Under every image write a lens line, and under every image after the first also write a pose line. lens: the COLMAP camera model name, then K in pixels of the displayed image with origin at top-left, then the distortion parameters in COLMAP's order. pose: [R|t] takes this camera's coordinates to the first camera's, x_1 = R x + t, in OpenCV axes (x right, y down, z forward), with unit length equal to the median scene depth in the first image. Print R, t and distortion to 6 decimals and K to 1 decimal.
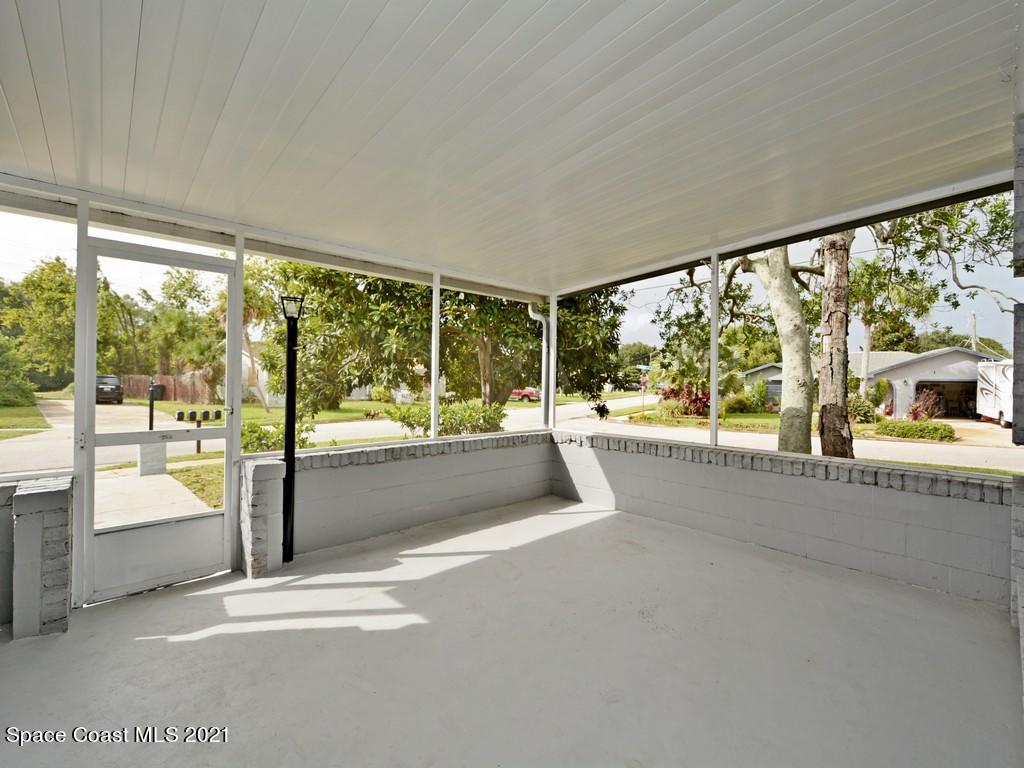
lens RADIAL K [[447.5, 0, 519.4], [0, 447.5, 382.0], [0, 0, 1]] dist [0.005243, -0.003710]
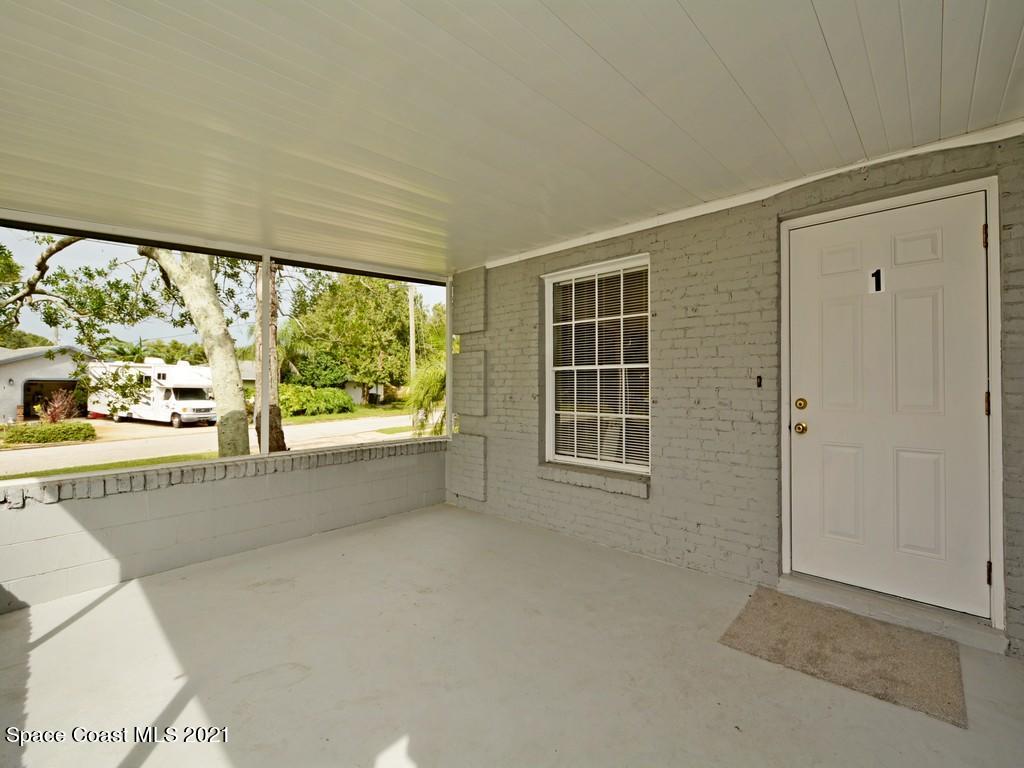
lens RADIAL K [[447.5, 0, 518.9], [0, 447.5, 385.0], [0, 0, 1]] dist [0.005243, -0.003710]
pose [[-0.092805, -0.005966, 0.995666, -0.502991], [-0.006240, 0.999966, 0.005410, -0.013872], [-0.995665, -0.005711, -0.092840, 0.485024]]
